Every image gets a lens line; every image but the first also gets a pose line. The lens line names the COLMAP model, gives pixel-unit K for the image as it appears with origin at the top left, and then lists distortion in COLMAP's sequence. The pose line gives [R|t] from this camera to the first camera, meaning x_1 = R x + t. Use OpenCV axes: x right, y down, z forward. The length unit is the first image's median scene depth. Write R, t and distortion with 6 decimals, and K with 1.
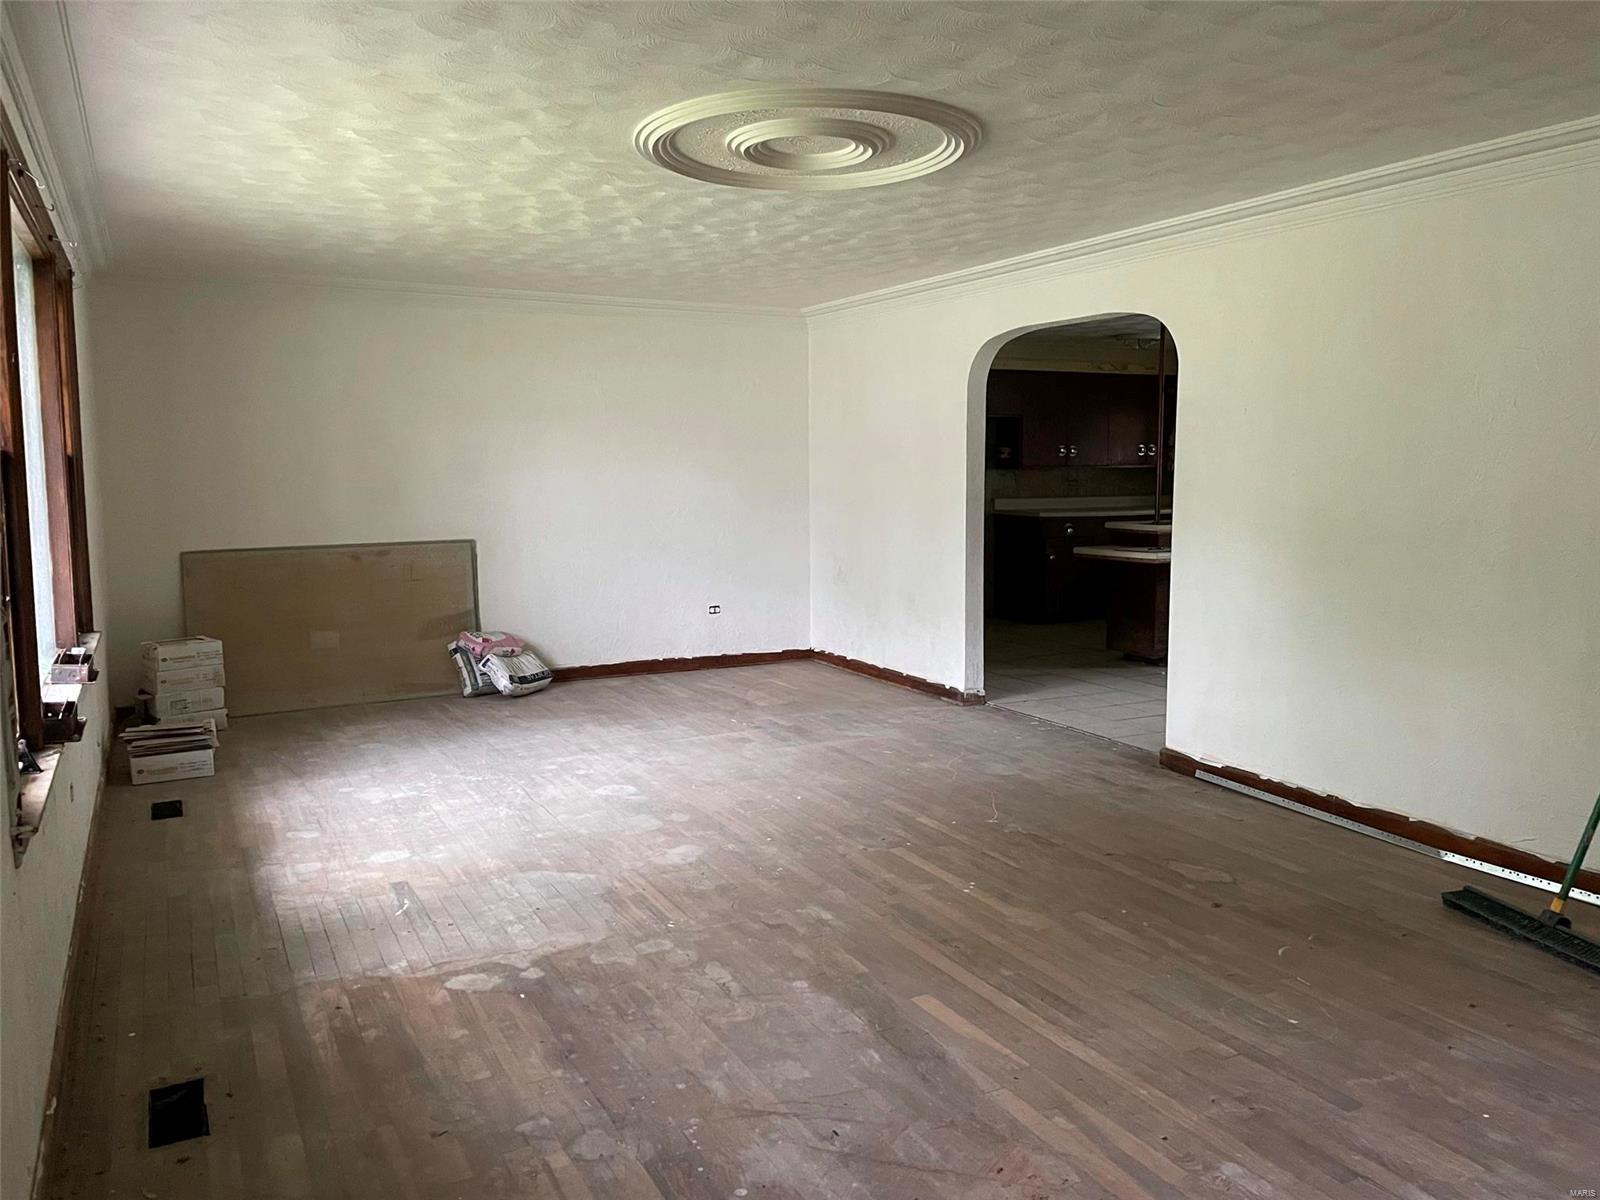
lens RADIAL K [[1199.6, 0, 786.7], [0, 1199.6, 595.0], [0, 0, 1]] dist [0.079174, -0.142910]
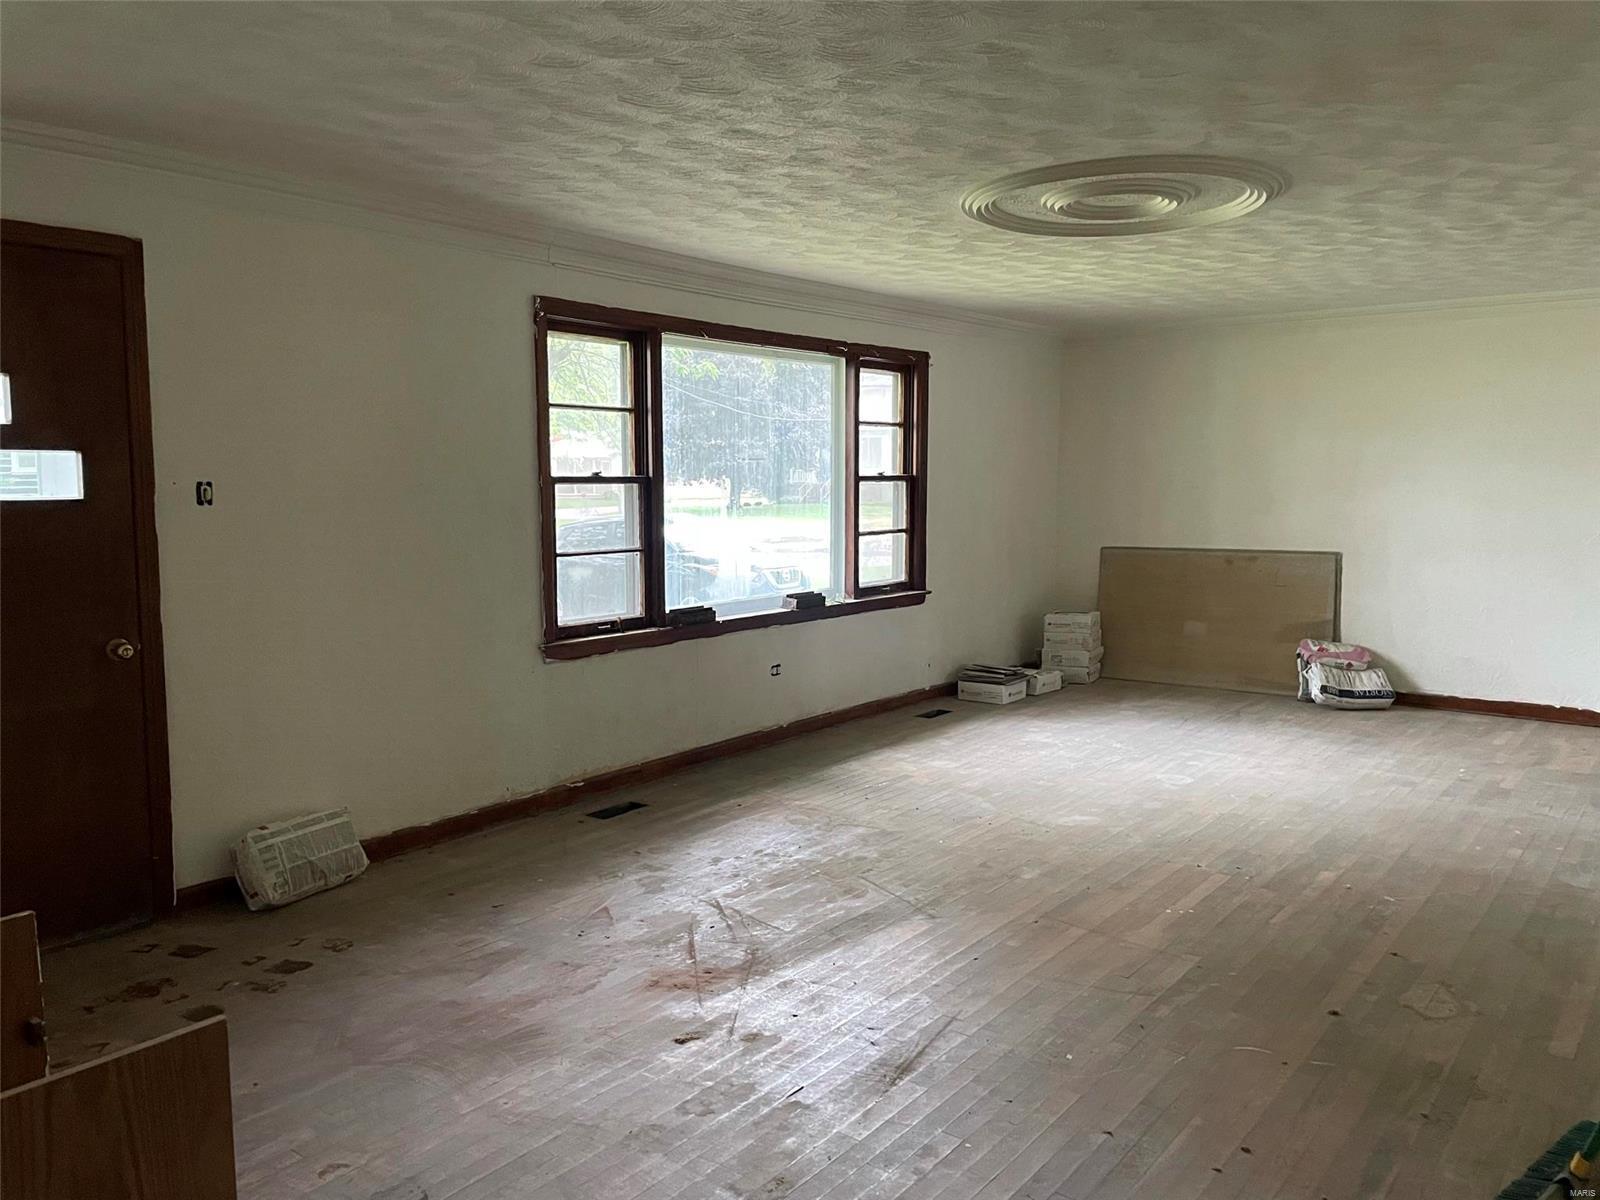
lens RADIAL K [[1199.6, 0, 786.7], [0, 1199.6, 595.0], [0, 0, 1]] dist [0.079174, -0.142910]
pose [[0.409175, 0.096789, -0.907308, 0.791370], [-0.096717, 0.993357, 0.062351, -0.046427], [0.907316, 0.062240, 0.415818, 0.224031]]
